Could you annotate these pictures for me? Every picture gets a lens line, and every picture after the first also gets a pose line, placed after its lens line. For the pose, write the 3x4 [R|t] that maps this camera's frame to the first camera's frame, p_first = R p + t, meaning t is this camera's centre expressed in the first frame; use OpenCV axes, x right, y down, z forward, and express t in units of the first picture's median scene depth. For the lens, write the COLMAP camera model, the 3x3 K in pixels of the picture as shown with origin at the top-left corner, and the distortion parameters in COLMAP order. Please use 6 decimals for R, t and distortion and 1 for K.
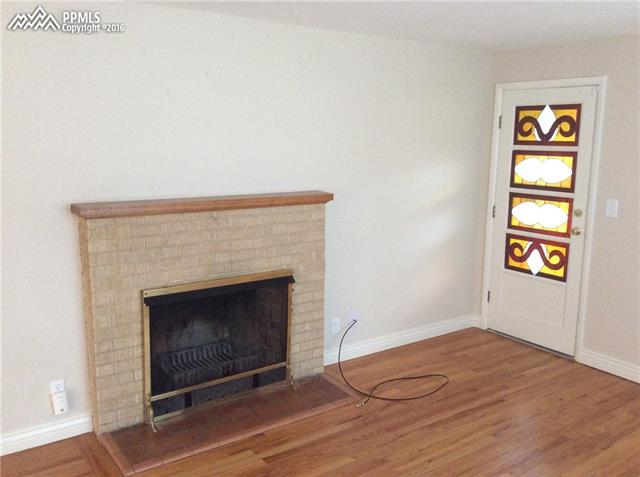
lens RADIAL K [[586.5, 0, 344.5], [0, 586.5, 239.0], [0, 0, 1]] dist [0.094935, 0.000000]
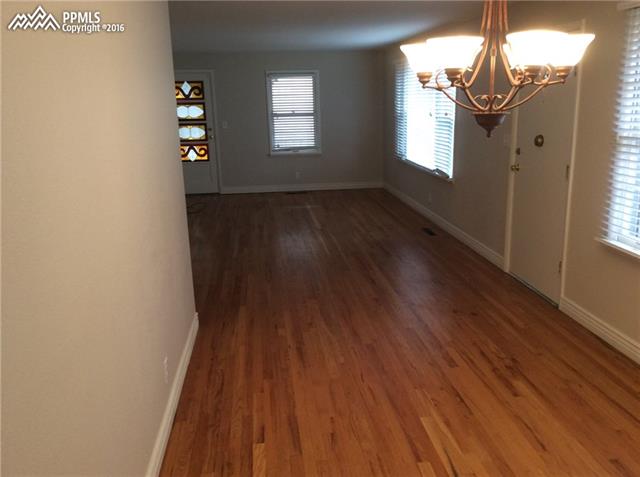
lens RADIAL K [[586.5, 0, 335.0], [0, 586.5, 235.7], [0, 0, 1]] dist [0.094935, 0.000000]
pose [[0.486820, -0.228376, 0.843120, -1.343426], [0.186321, 0.970153, 0.155203, 0.088079], [-0.853400, 0.081536, 0.514841, -0.534929]]
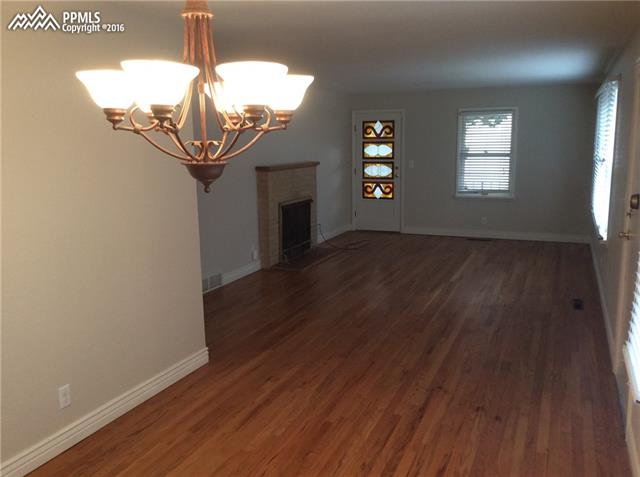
lens RADIAL K [[586.5, 0, 325.7], [0, 586.5, 237.3], [0, 0, 1]] dist [0.094935, 0.000000]
pose [[0.852571, -0.110235, 0.510852, -0.990972], [0.115857, 0.993045, 0.020930, 0.138010], [-0.509607, 0.041341, 0.859414, -0.767090]]
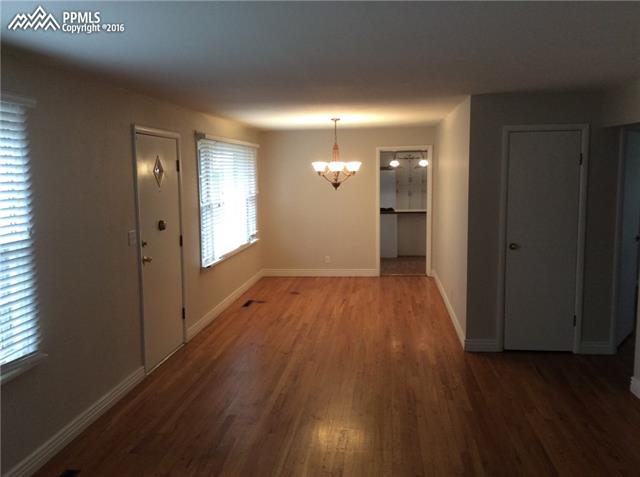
lens RADIAL K [[586.5, 0, 320.8], [0, 586.5, 238.6], [0, 0, 1]] dist [0.094935, 0.000000]
pose [[-0.679763, 0.064388, -0.730601, 0.368004], [-0.137269, 0.967368, 0.212971, -0.104420], [0.720472, 0.245059, -0.648742, 0.656755]]
